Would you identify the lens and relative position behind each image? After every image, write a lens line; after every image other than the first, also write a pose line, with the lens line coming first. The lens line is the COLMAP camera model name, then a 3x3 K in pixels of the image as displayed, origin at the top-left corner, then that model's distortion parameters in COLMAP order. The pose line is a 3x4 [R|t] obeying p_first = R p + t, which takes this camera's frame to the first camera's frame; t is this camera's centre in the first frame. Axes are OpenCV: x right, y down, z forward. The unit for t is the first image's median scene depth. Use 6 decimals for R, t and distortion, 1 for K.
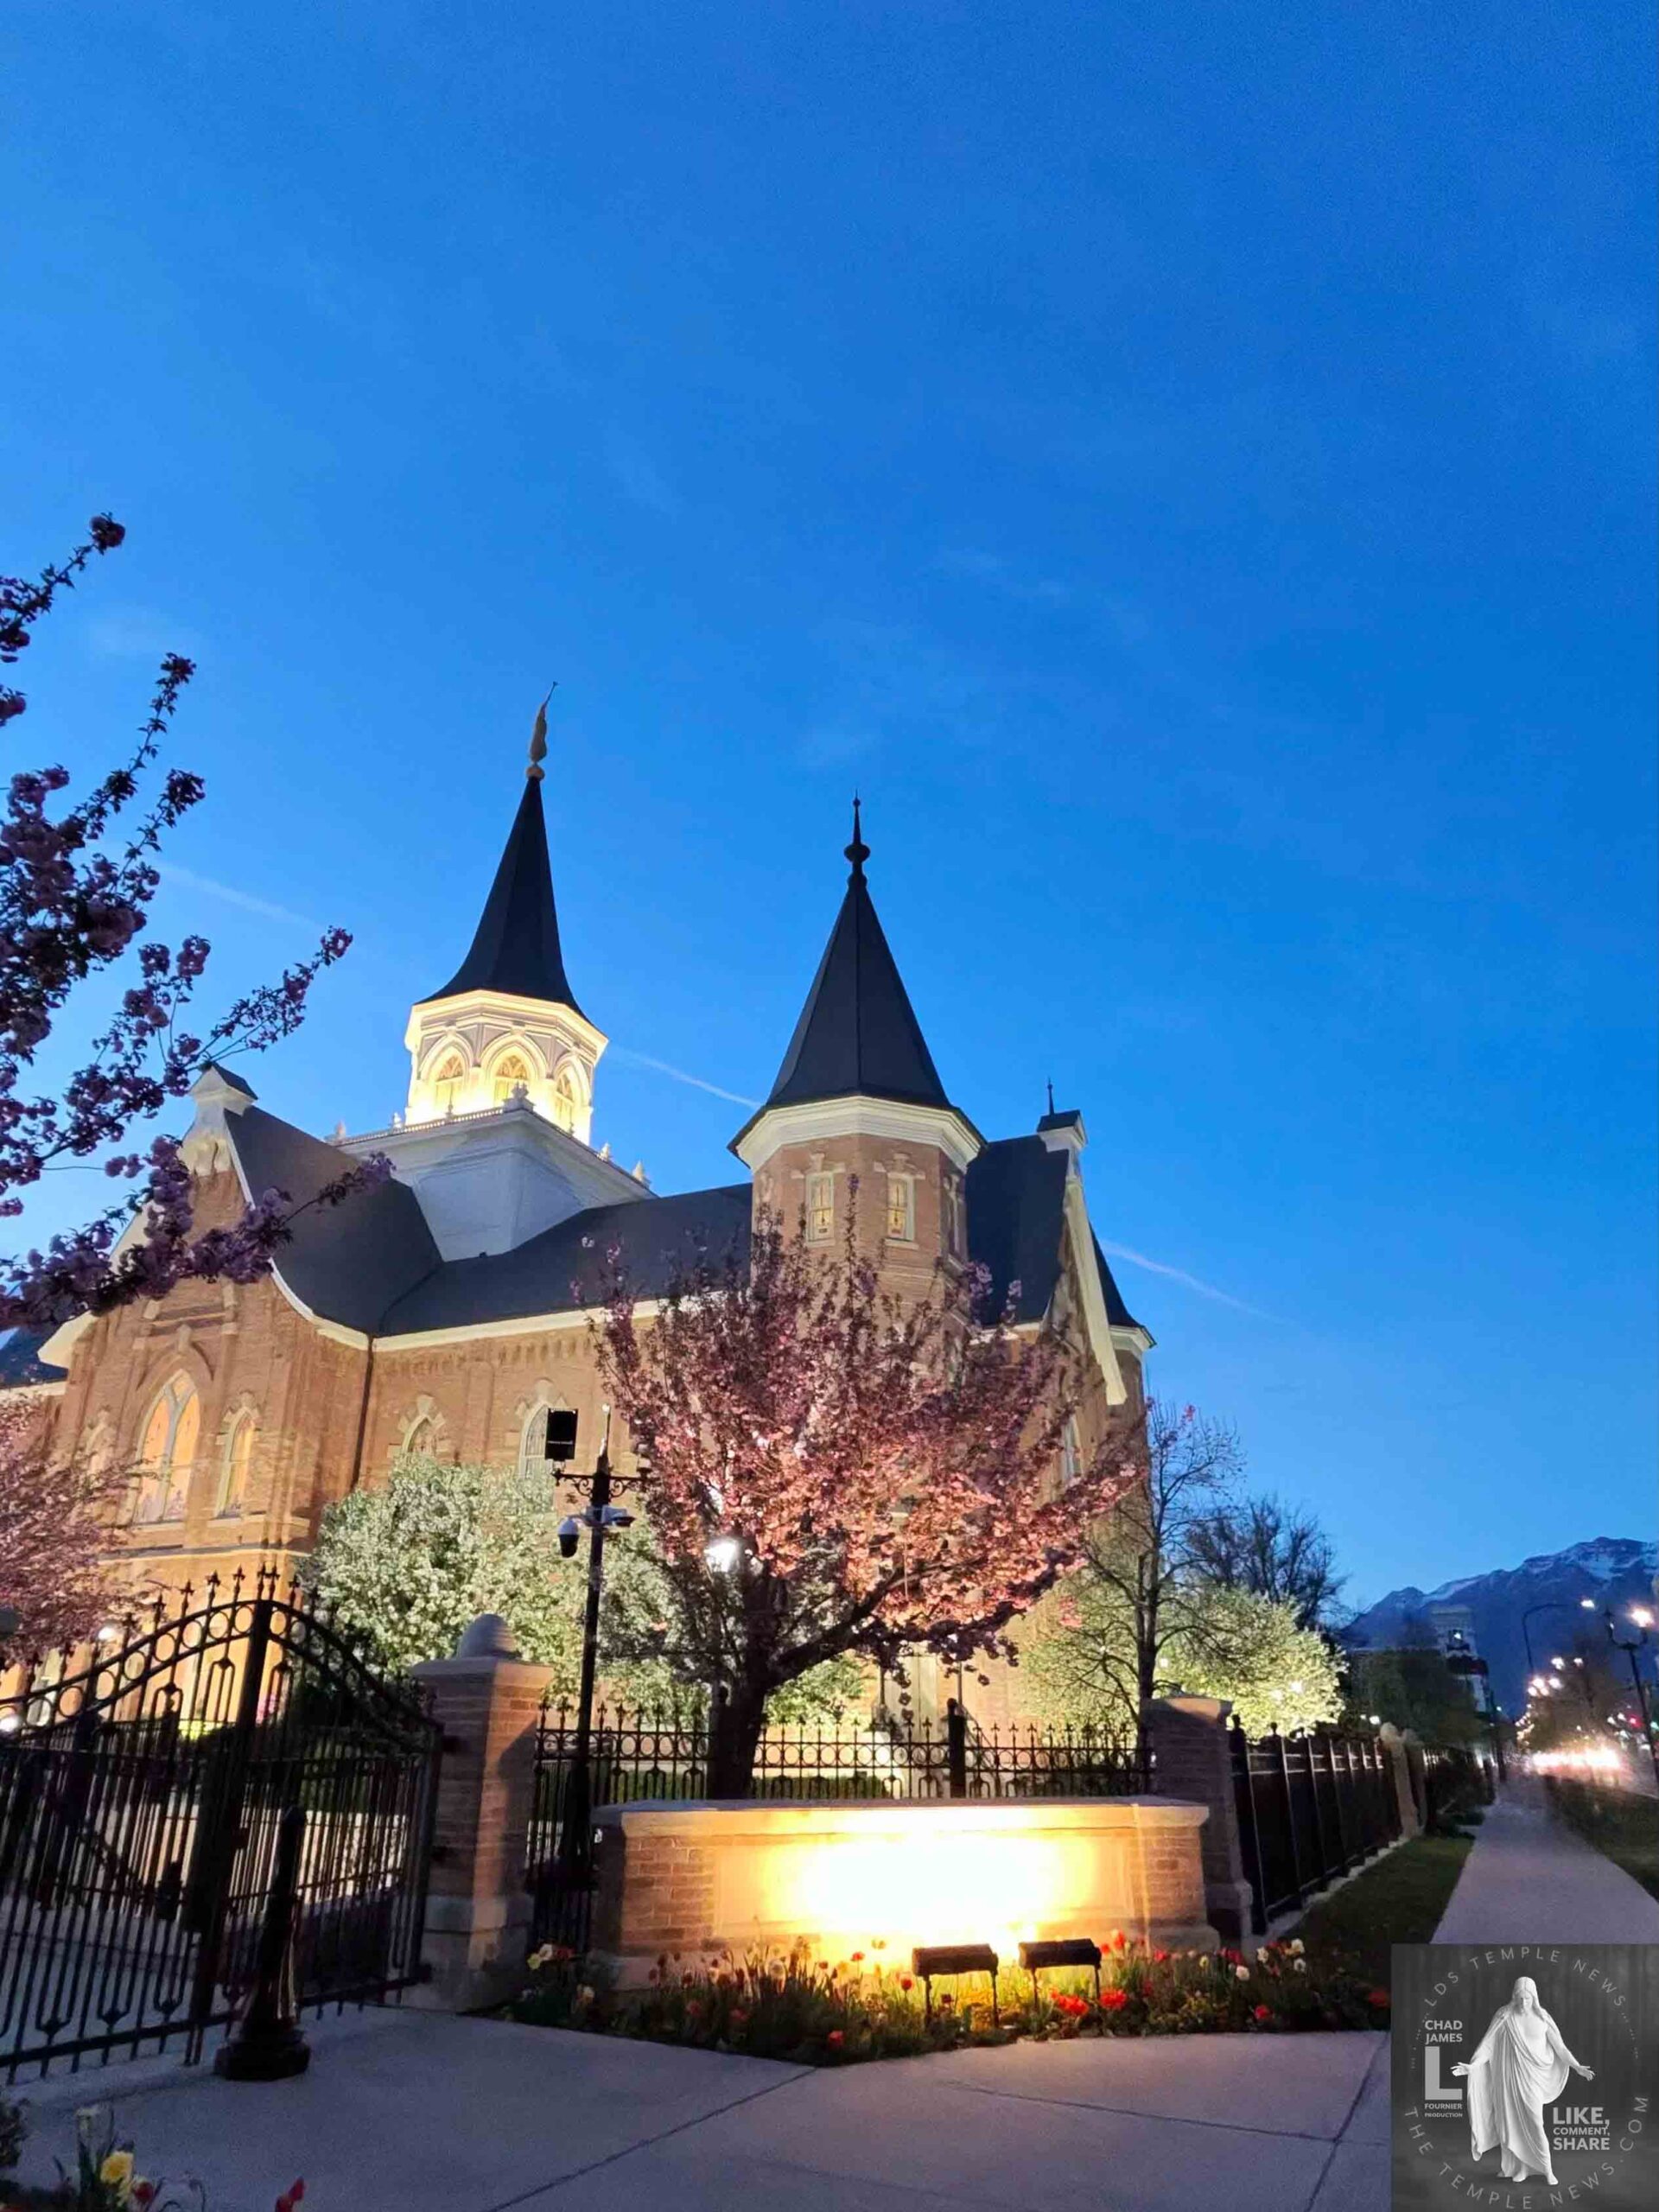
lens RADIAL K [[1449.1, 0, 832.3], [0, 1449.1, 1132.8], [0, 0, 1]] dist [0.002272, 0.000379]
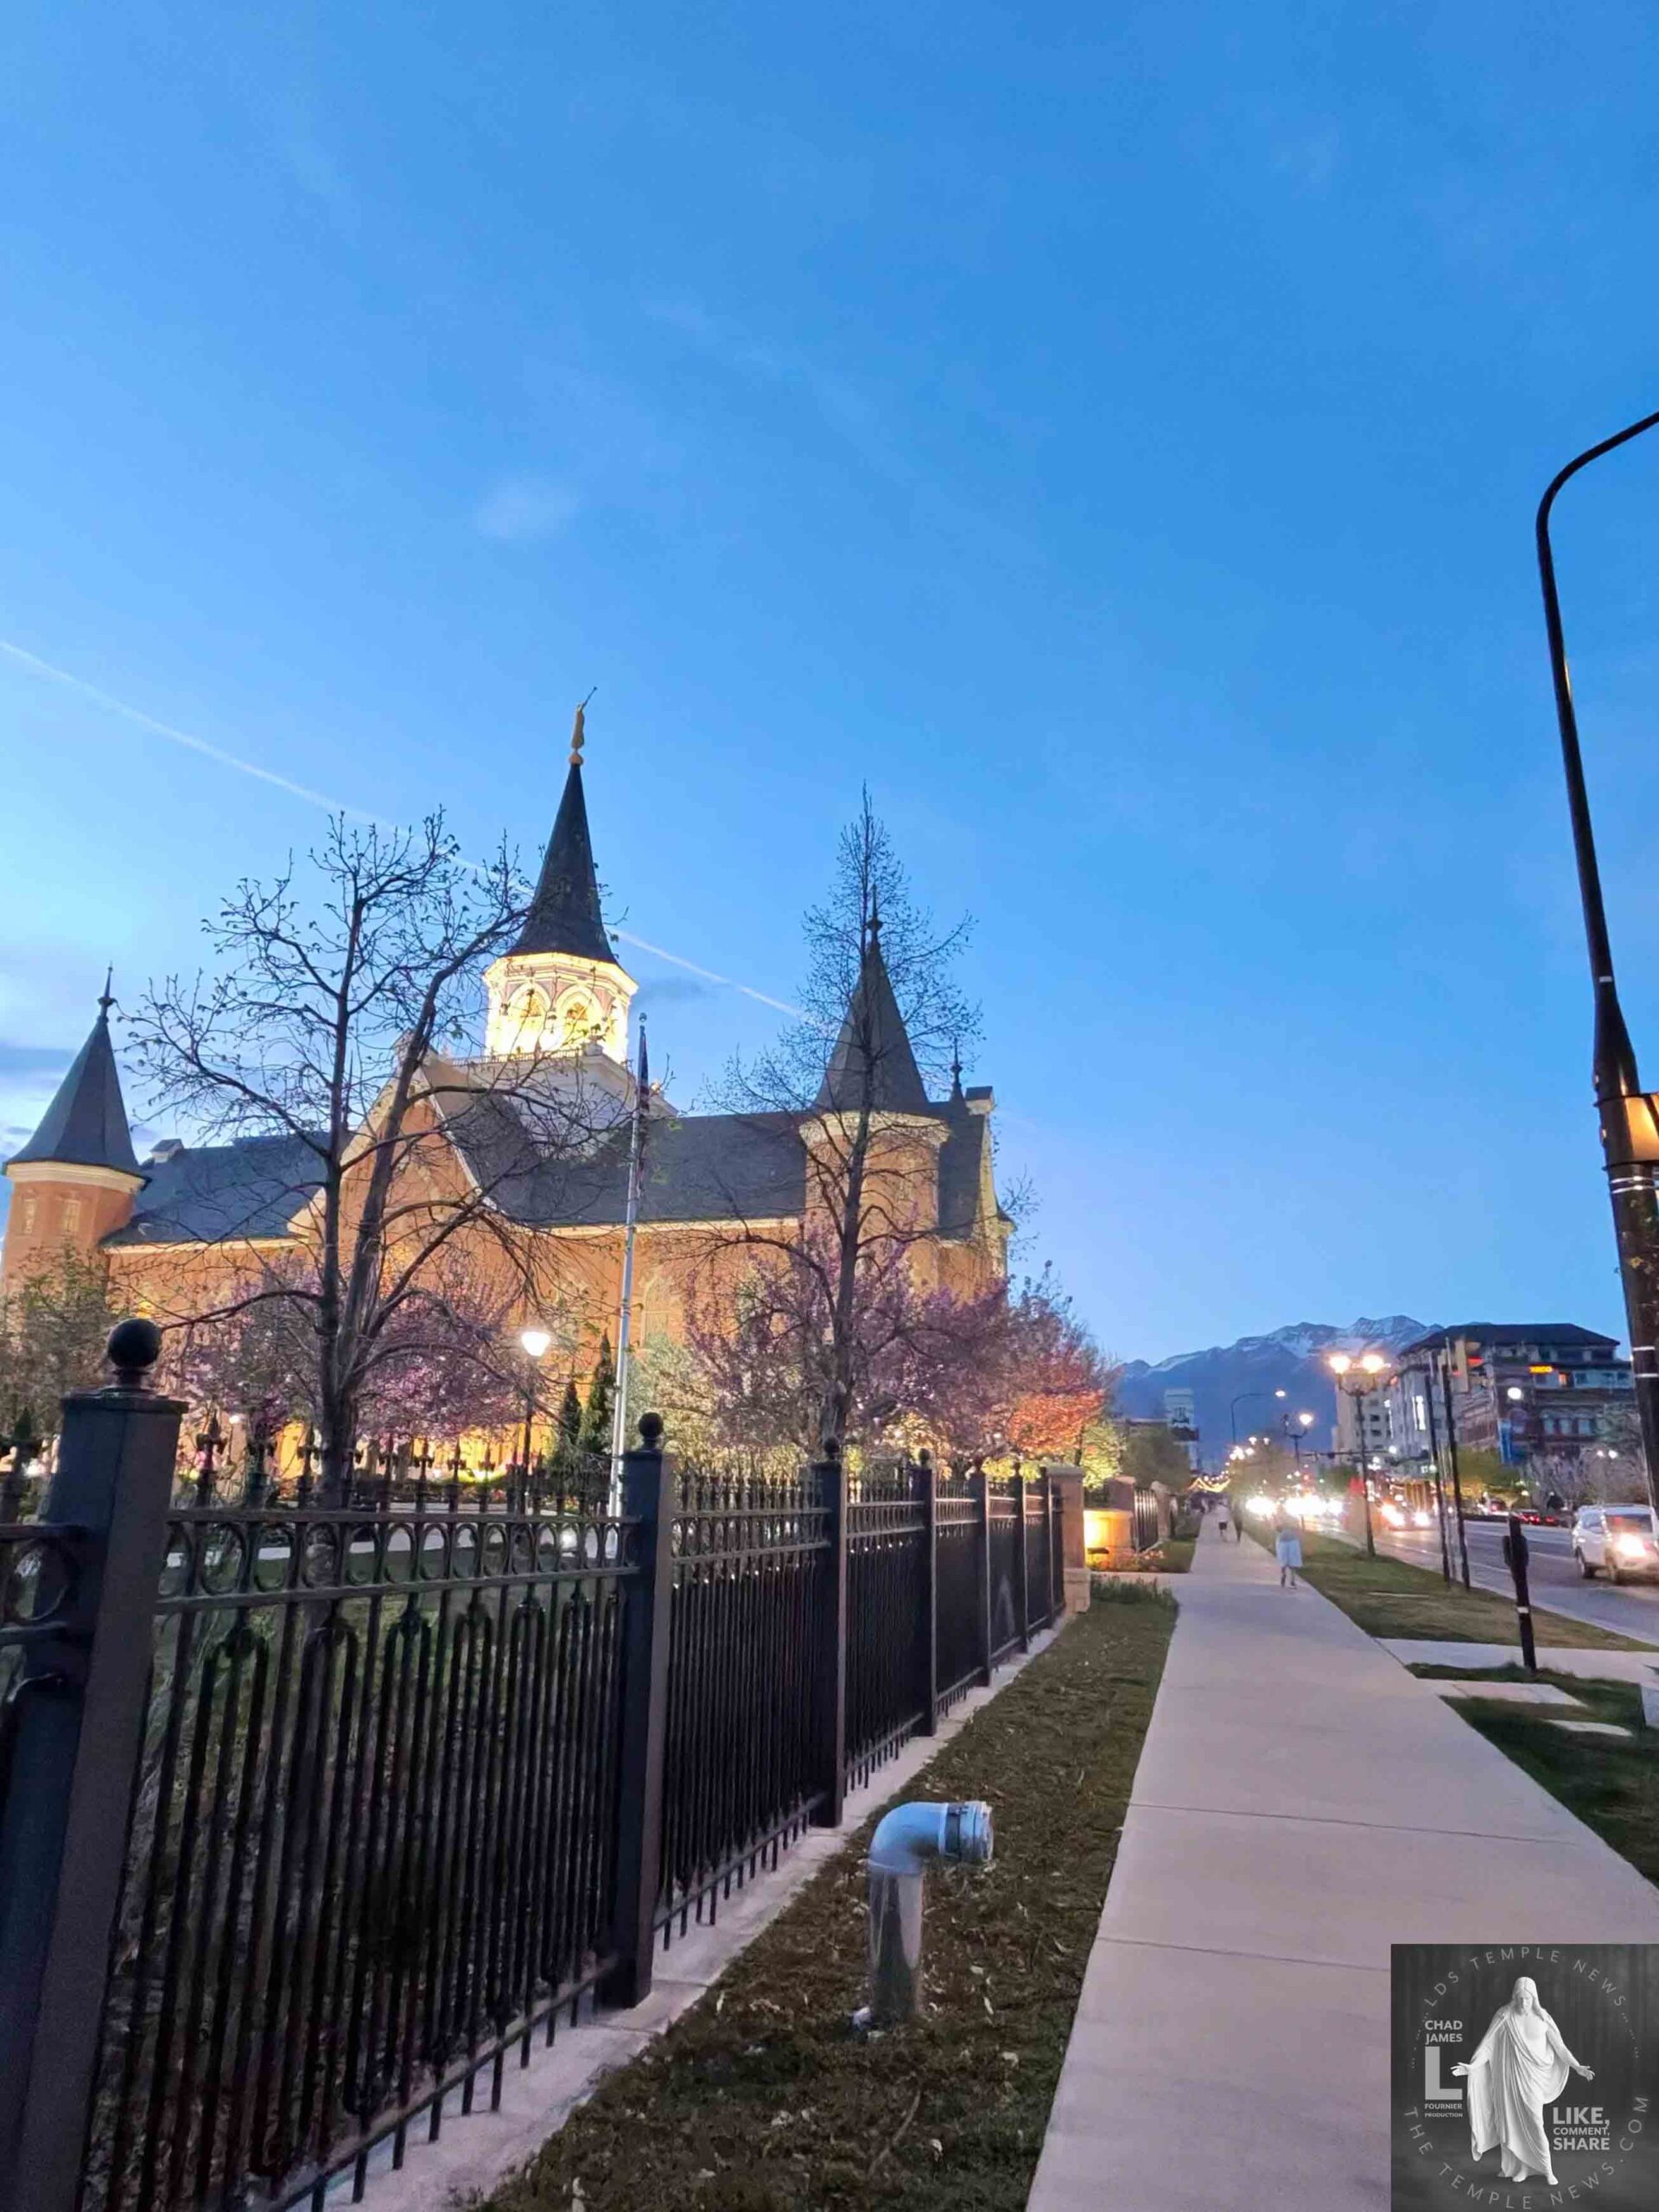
lens RADIAL K [[1420.6, 0, 837.8], [0, 1420.6, 1126.9], [0, 0, 1]] dist [0.006611, 0.000679]
pose [[0.987142, 0.051839, 0.151208, -0.225065], [-0.073909, 0.986783, 0.144208, -0.190753], [-0.141734, -0.153529, 0.977927, -0.453350]]
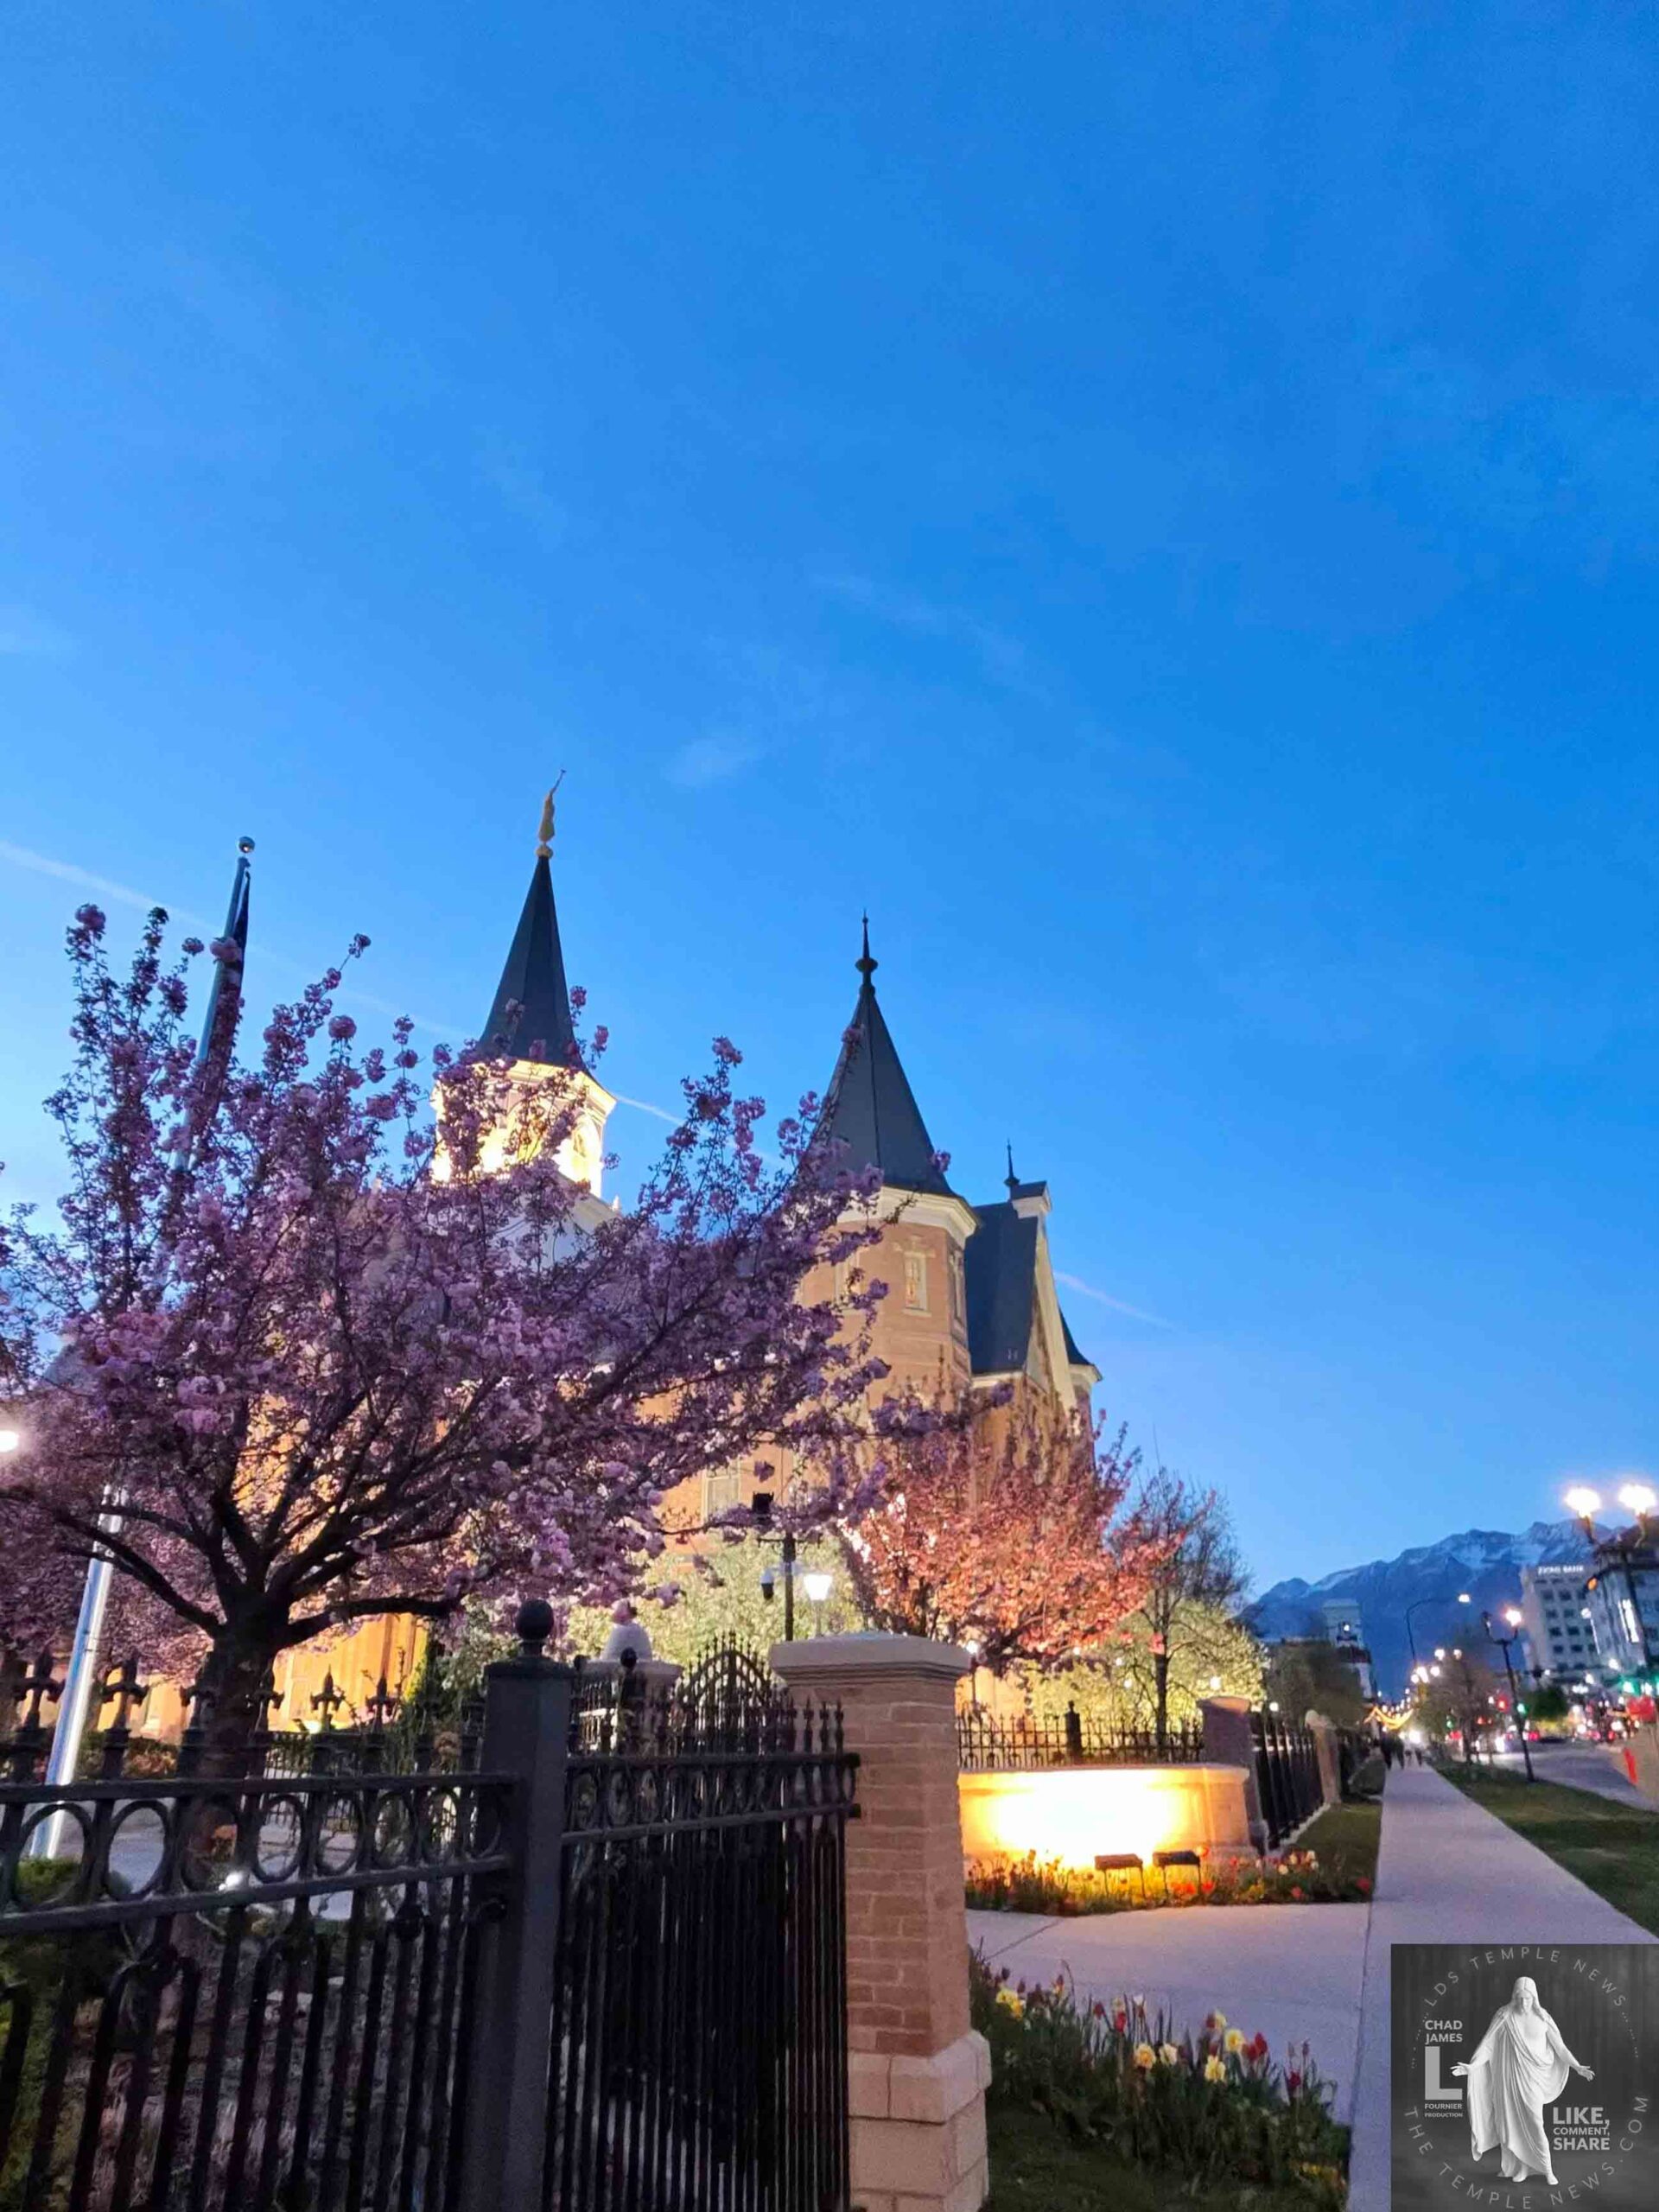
lens RADIAL K [[1420.6, 0, 837.8], [0, 1420.6, 1126.9], [0, 0, 1]] dist [0.006611, 0.000679]
pose [[0.997787, 0.012915, 0.065230, -0.076433], [-0.012545, 0.999903, -0.006085, -0.054816], [-0.065302, 0.005253, 0.997852, -0.130506]]
